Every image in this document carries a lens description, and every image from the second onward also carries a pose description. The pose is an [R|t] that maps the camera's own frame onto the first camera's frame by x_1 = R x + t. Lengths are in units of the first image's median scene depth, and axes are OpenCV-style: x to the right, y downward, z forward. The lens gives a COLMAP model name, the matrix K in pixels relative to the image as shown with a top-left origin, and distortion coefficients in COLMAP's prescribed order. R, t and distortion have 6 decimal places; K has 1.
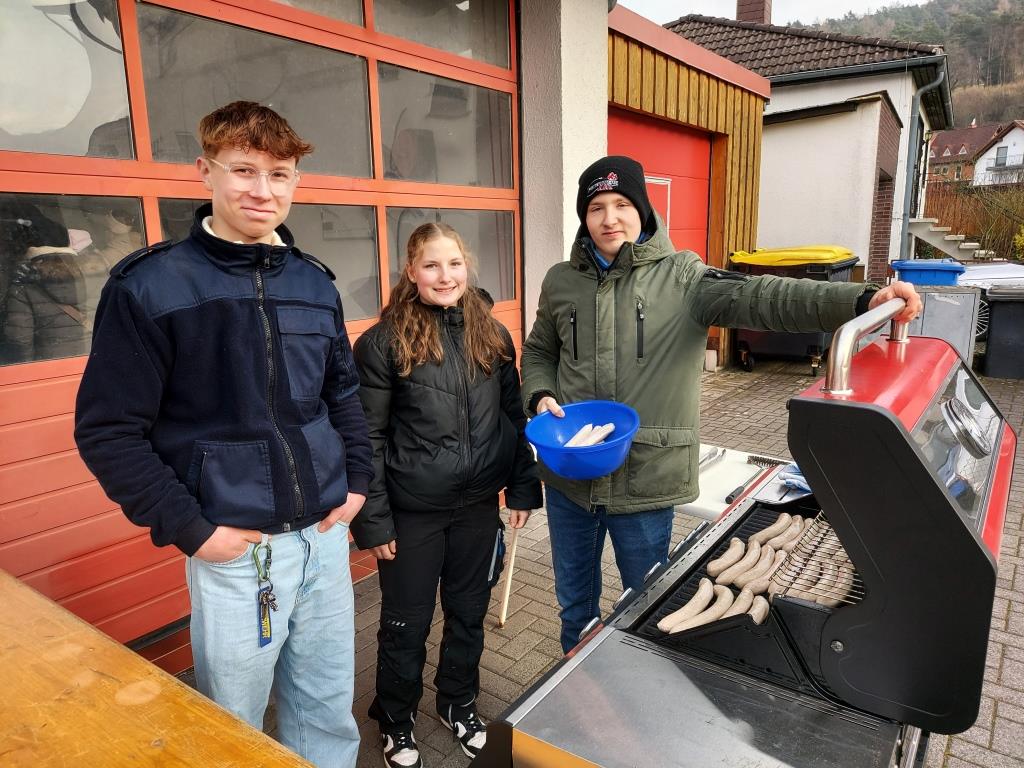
lens RADIAL K [[740.6, 0, 514.2], [0, 740.6, 388.5], [0, 0, 1]] dist [0.065152, -0.059255]
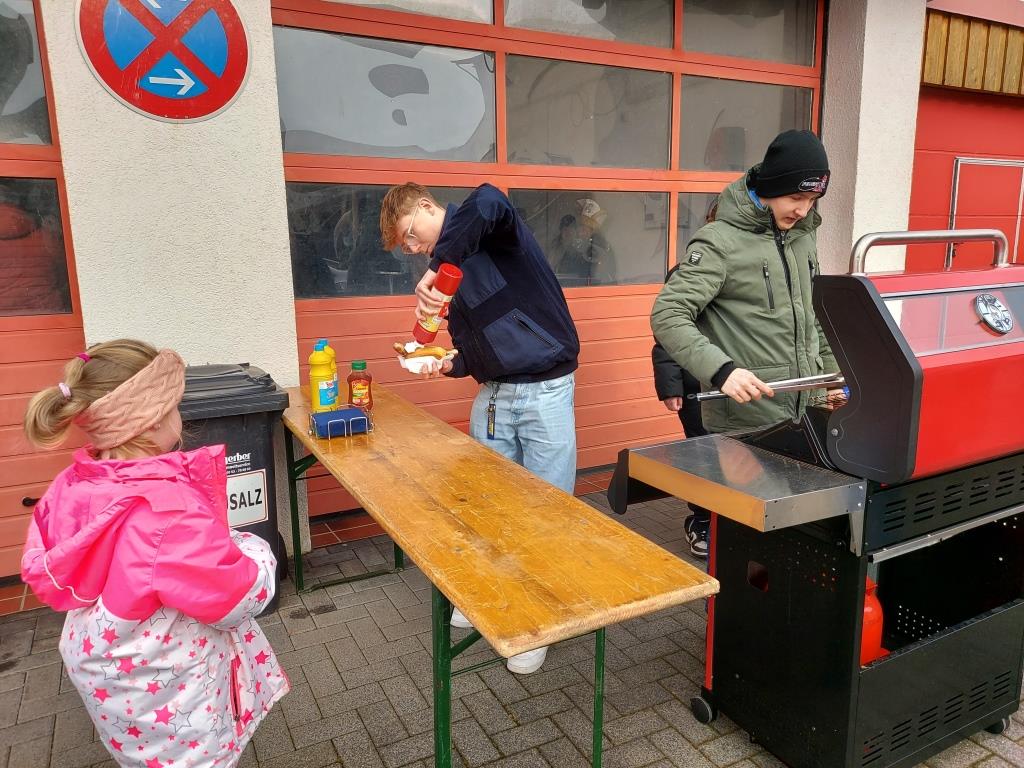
lens RADIAL K [[740.6, 0, 514.2], [0, 740.6, 388.5], [0, 0, 1]] dist [0.065152, -0.059255]
pose [[0.896481, 0.083191, -0.435202, 0.148704], [-0.086834, 0.996156, 0.011548, 0.086899], [0.434490, 0.027438, 0.900259, -0.213907]]
